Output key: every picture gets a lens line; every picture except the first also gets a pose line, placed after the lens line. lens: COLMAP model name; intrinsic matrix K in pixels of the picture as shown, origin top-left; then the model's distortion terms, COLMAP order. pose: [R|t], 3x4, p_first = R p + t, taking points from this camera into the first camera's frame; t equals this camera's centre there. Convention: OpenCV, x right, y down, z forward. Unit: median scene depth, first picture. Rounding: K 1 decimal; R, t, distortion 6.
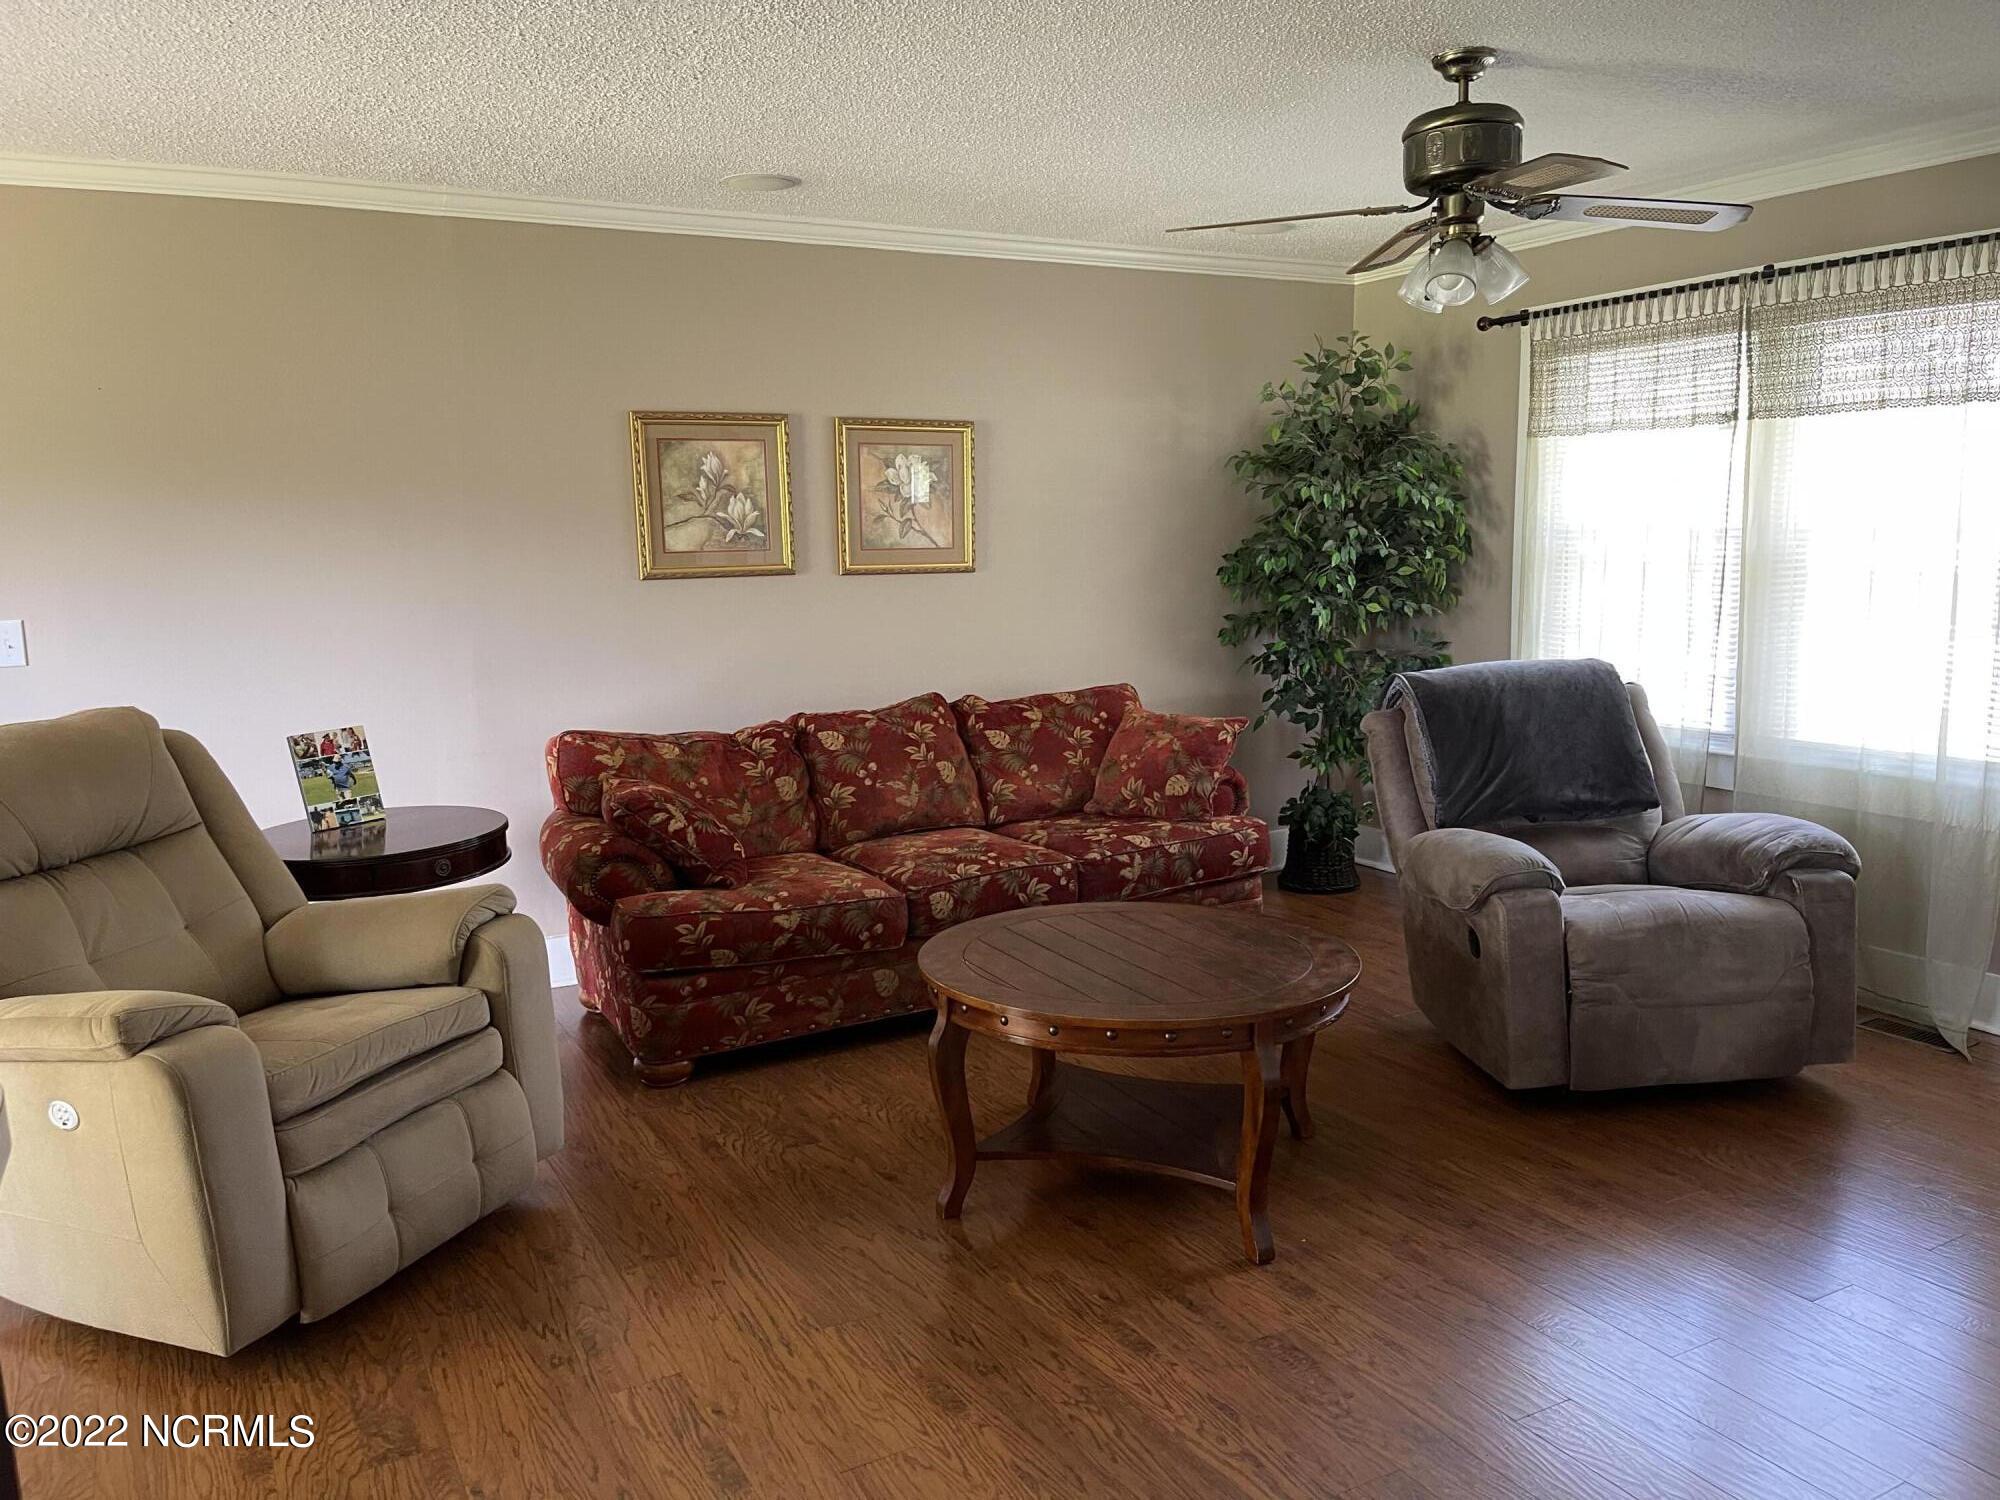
lens RADIAL K [[1546.1, 0, 972.1], [0, 1546.1, 748.9], [0, 0, 1]] dist [0.028525, -0.002235]
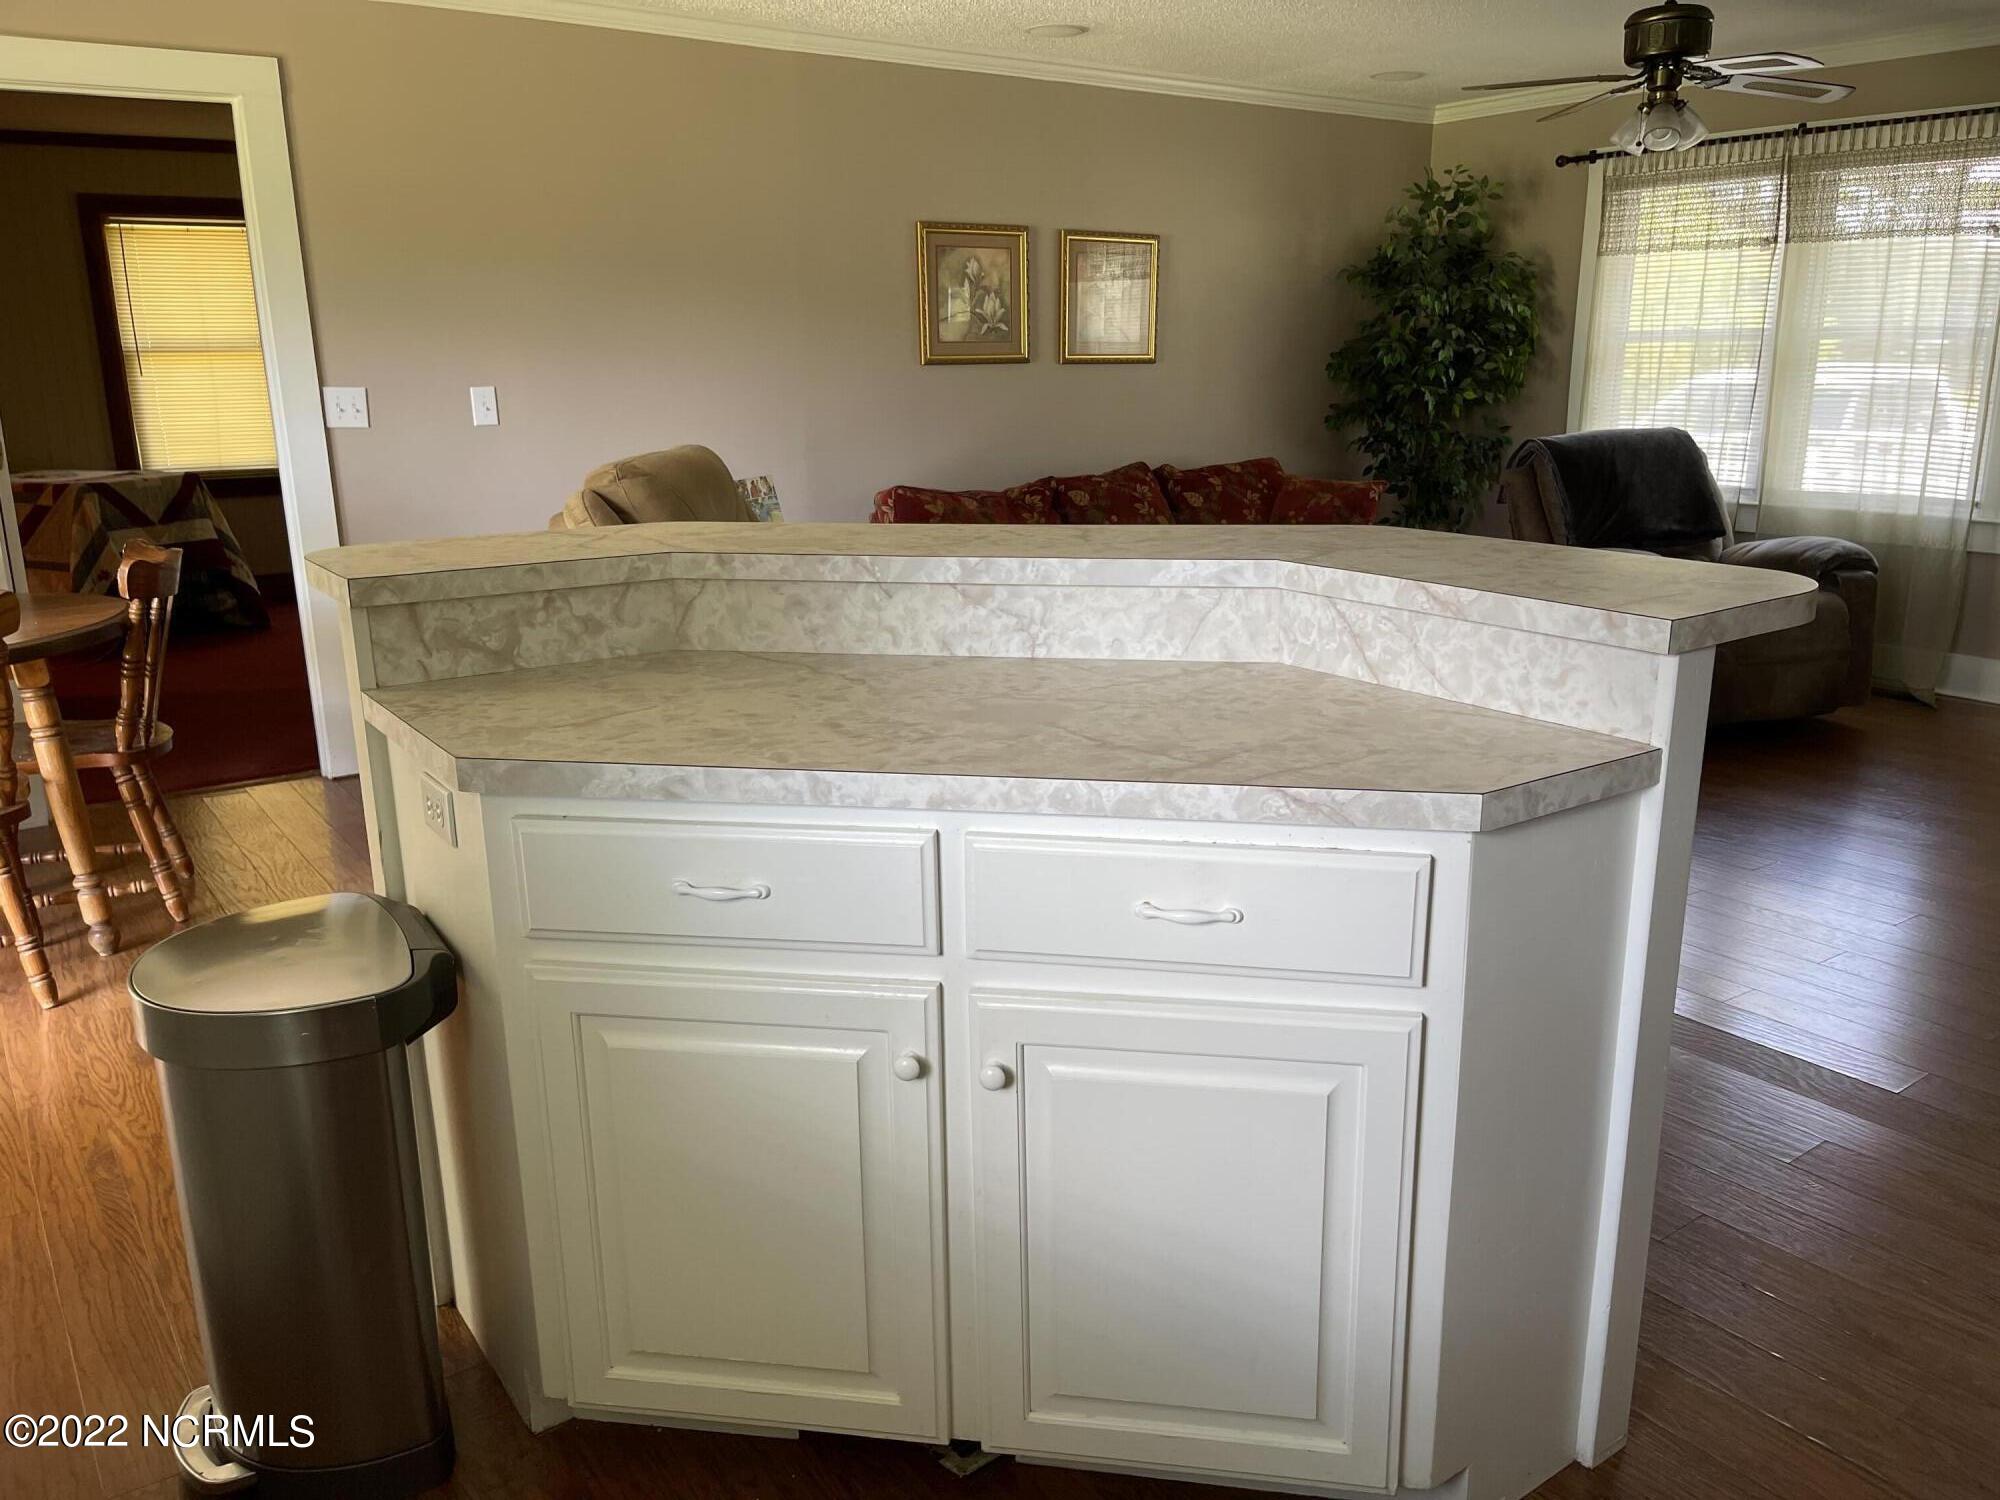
lens RADIAL K [[1545.8, 0, 1000.0], [0, 1545.8, 750.0], [0, 0, 1]] dist [0.074600, -0.081365]
pose [[0.990668, -0.022668, 0.134401, -0.314774], [0.008370, 0.994330, 0.106008, 0.061522], [-0.136042, -0.103894, 0.985240, -0.237671]]
